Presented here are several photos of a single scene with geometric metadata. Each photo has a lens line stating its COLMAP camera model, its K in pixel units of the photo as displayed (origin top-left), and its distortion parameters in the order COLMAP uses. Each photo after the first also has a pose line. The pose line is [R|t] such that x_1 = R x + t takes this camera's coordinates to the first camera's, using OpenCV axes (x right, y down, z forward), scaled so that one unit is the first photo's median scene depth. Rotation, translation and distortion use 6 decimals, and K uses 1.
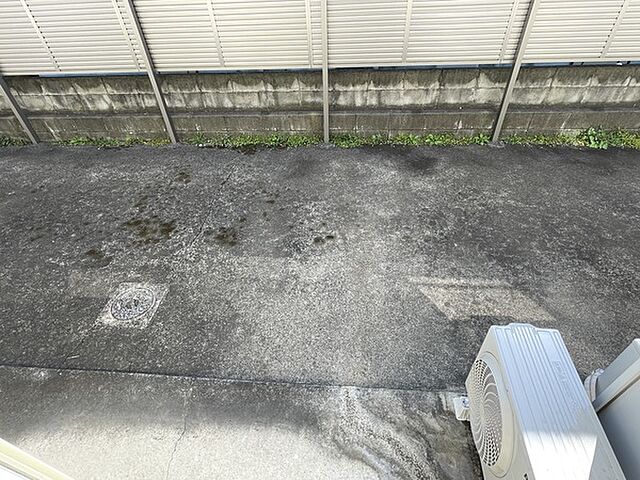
lens RADIAL K [[354.9, 0, 315.6], [0, 354.9, 239.8], [0, 0, 1]] dist [-0.004096, -0.000187]
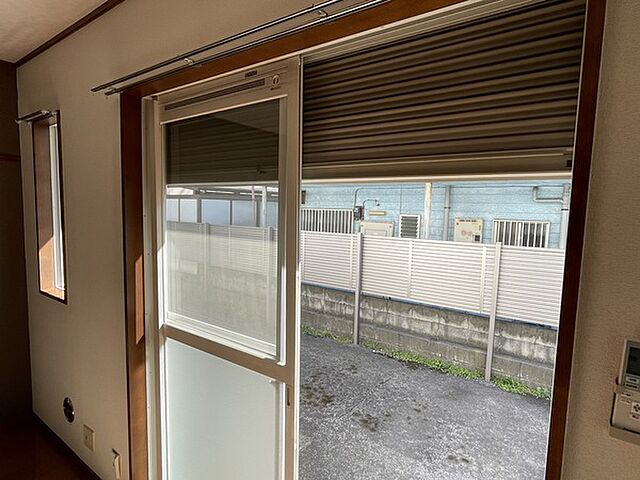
lens RADIAL K [[354.9, 0, 320.1], [0, 354.9, 240.6], [0, 0, 1]] dist [-0.004096, -0.000187]
pose [[0.858696, 0.114102, -0.499622, 0.085458], [-0.391628, 0.774920, -0.496112, 0.122338], [0.330560, 0.621675, 0.710106, -0.170460]]
